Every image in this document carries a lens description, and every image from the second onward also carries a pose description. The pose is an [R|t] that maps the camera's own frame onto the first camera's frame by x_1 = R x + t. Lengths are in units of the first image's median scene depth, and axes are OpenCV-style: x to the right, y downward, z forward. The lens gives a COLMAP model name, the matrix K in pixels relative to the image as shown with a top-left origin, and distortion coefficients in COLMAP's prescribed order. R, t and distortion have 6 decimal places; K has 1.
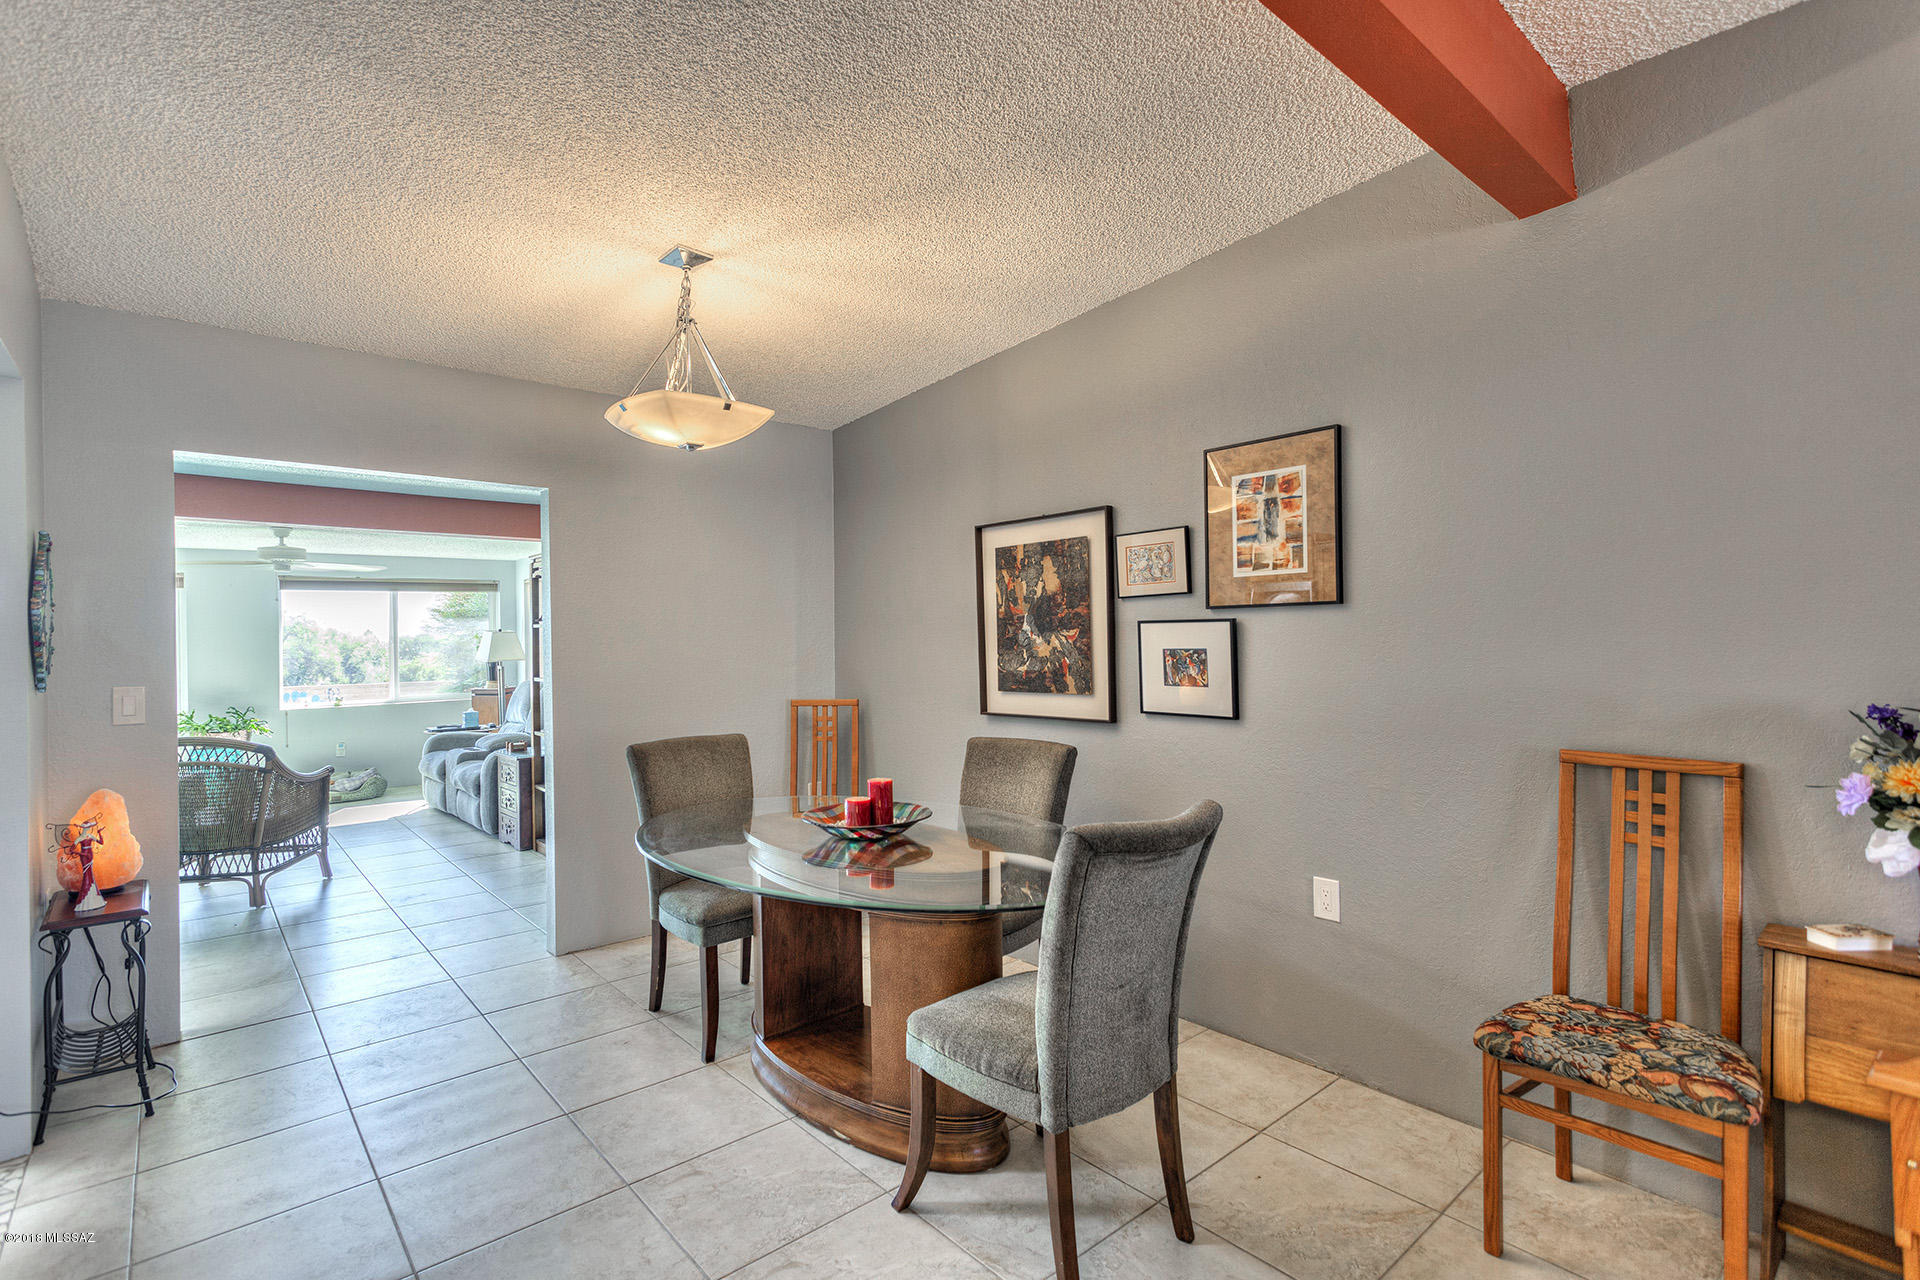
lens RADIAL K [[898.5, 0, 953.3], [0, 898.5, 638.3], [0, 0, 1]] dist [0.001070, -0.000026]
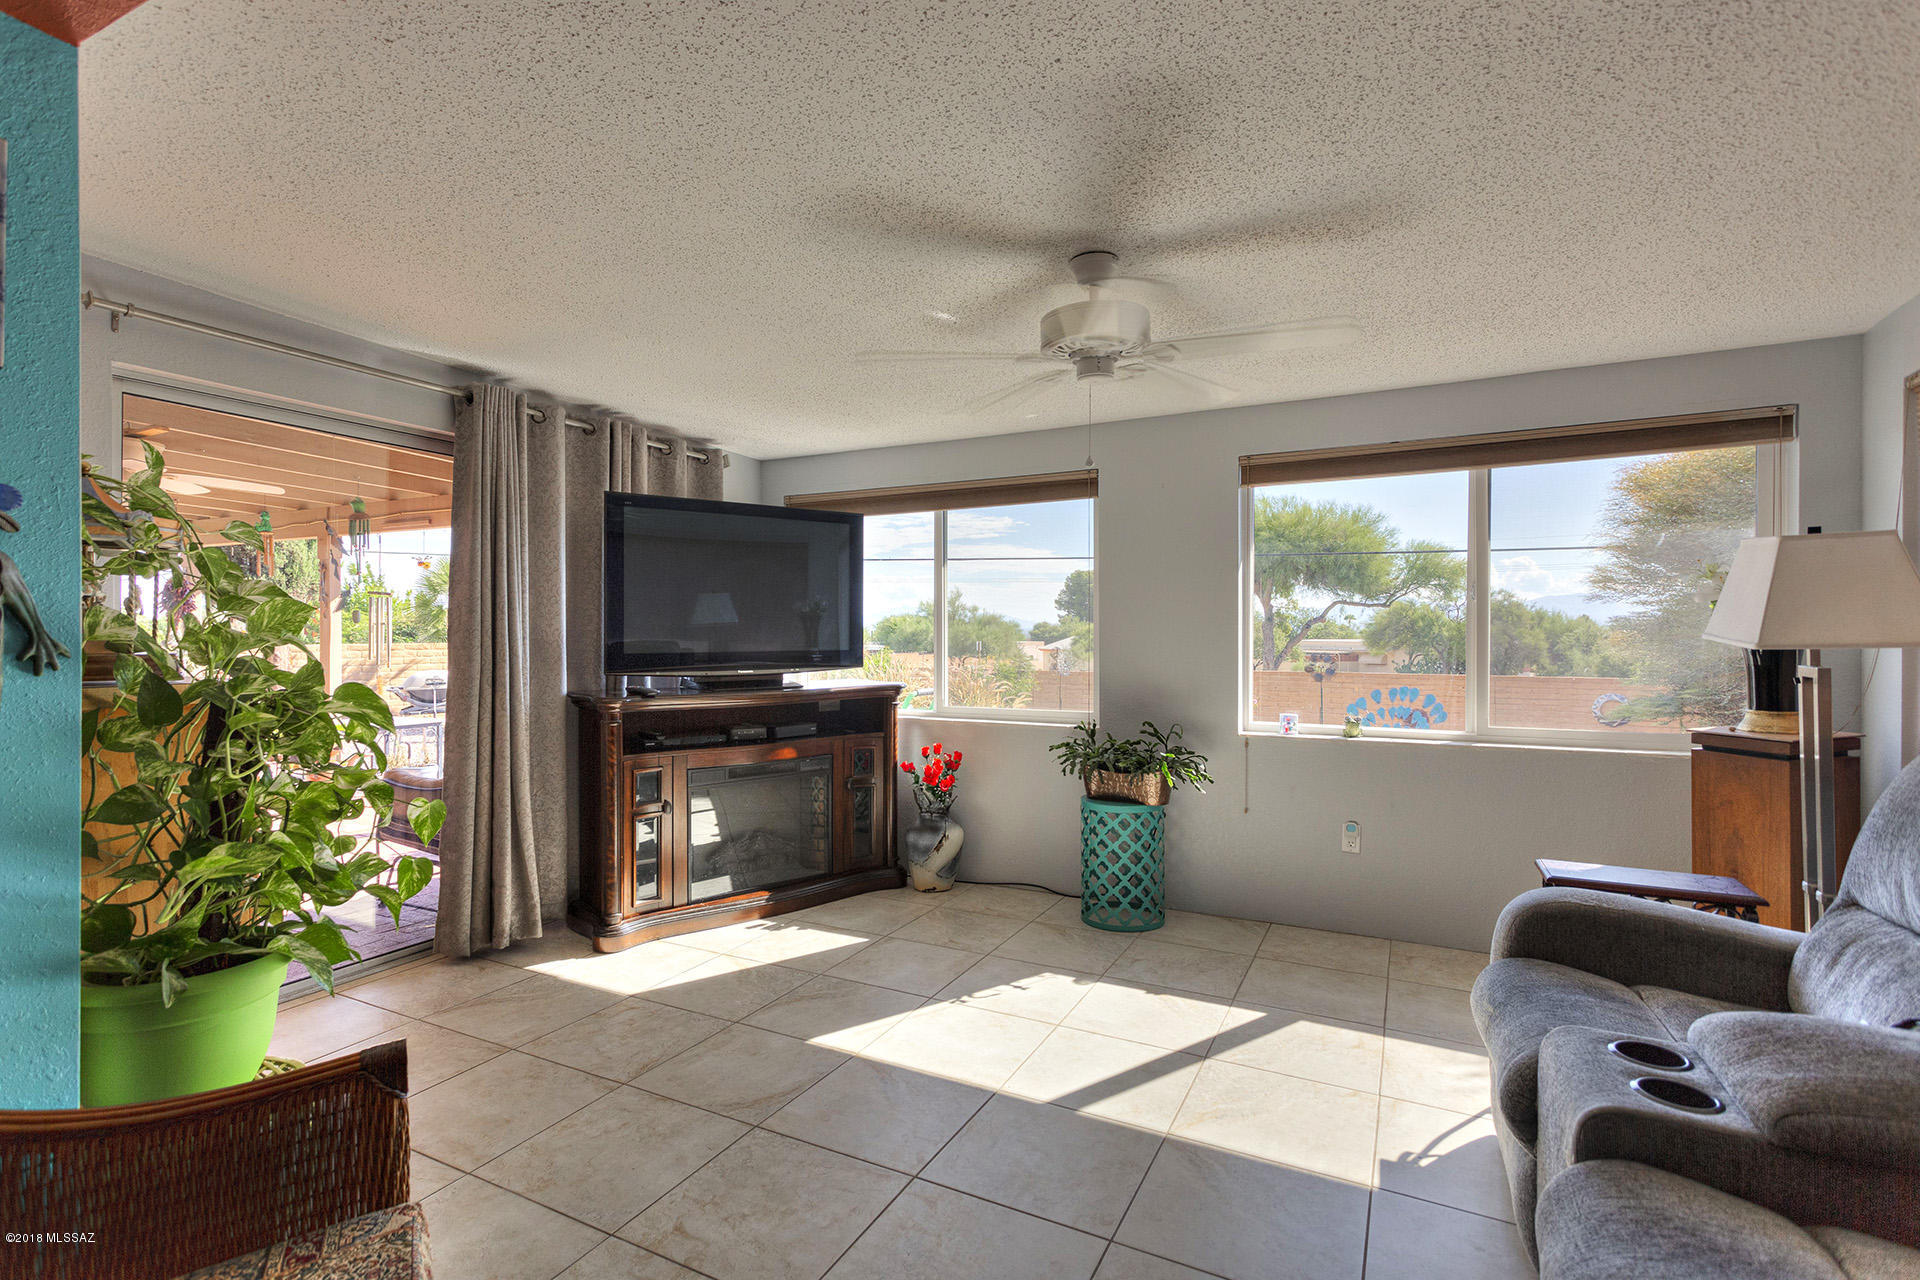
lens RADIAL K [[898.5, 0, 947.7], [0, 898.5, 639.0], [0, 0, 1]] dist [0.001070, -0.000026]
pose [[0.364994, 0.024624, -0.930684, -0.824482], [-0.010560, 0.999695, 0.022309, 0.047797], [0.930950, 0.001686, 0.365143, 1.564429]]
